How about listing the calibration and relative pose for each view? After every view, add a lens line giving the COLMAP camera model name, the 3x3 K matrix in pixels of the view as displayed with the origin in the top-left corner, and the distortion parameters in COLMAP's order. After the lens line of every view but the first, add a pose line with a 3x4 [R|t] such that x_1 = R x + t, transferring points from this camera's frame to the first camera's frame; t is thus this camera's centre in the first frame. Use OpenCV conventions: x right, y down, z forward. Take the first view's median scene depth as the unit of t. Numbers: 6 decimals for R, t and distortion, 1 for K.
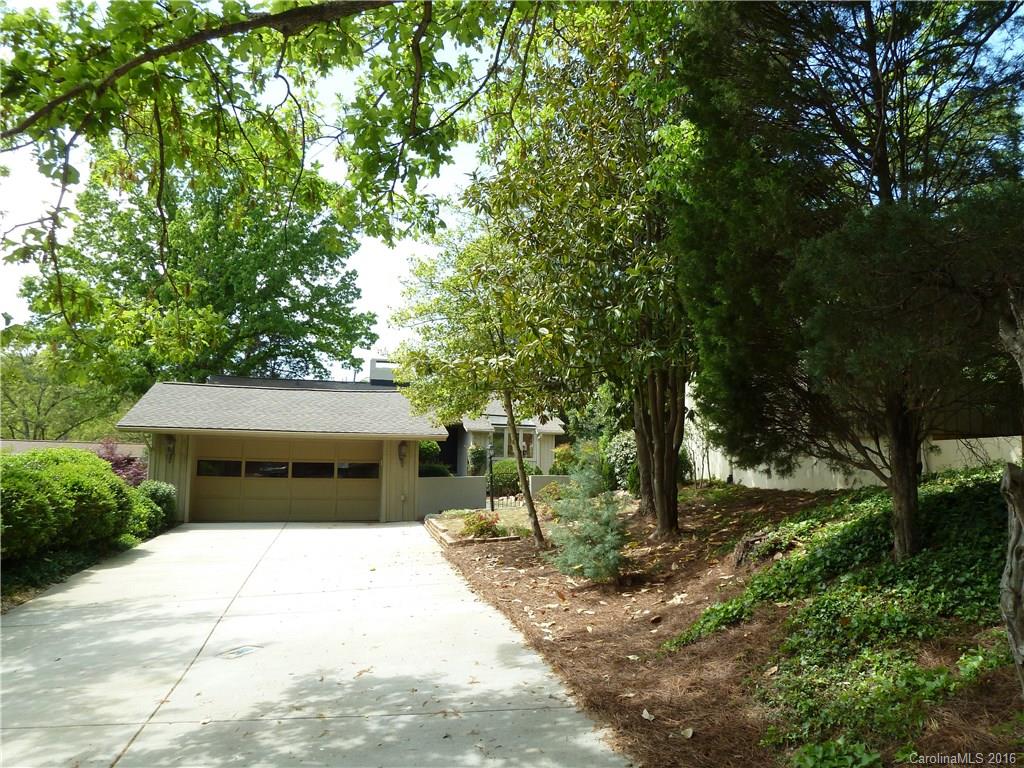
lens RADIAL K [[769.5, 0, 506.7], [0, 769.5, 381.5], [0, 0, 1]] dist [-0.030892, 0.006099]
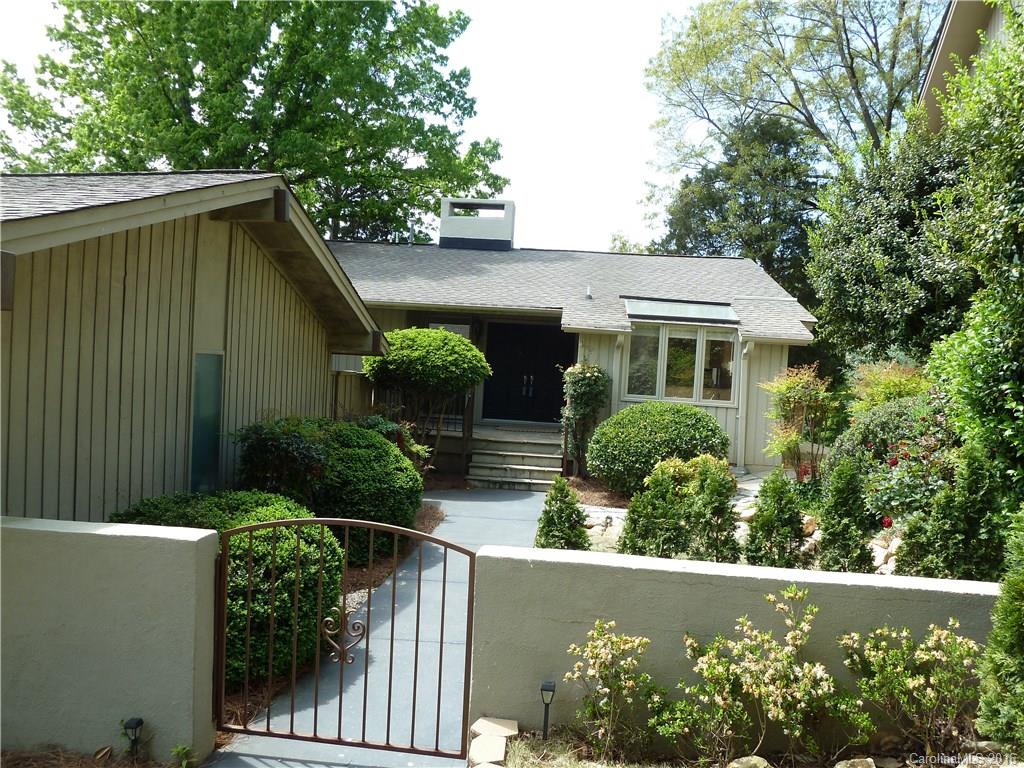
lens RADIAL K [[769.5, 0, 506.7], [0, 769.5, 381.5], [0, 0, 1]] dist [-0.030892, 0.006099]
pose [[0.938115, 0.037146, -0.344327, 0.062733], [-0.002171, 0.994843, 0.101408, 0.048895], [0.346318, -0.094385, 0.933357, 0.584622]]
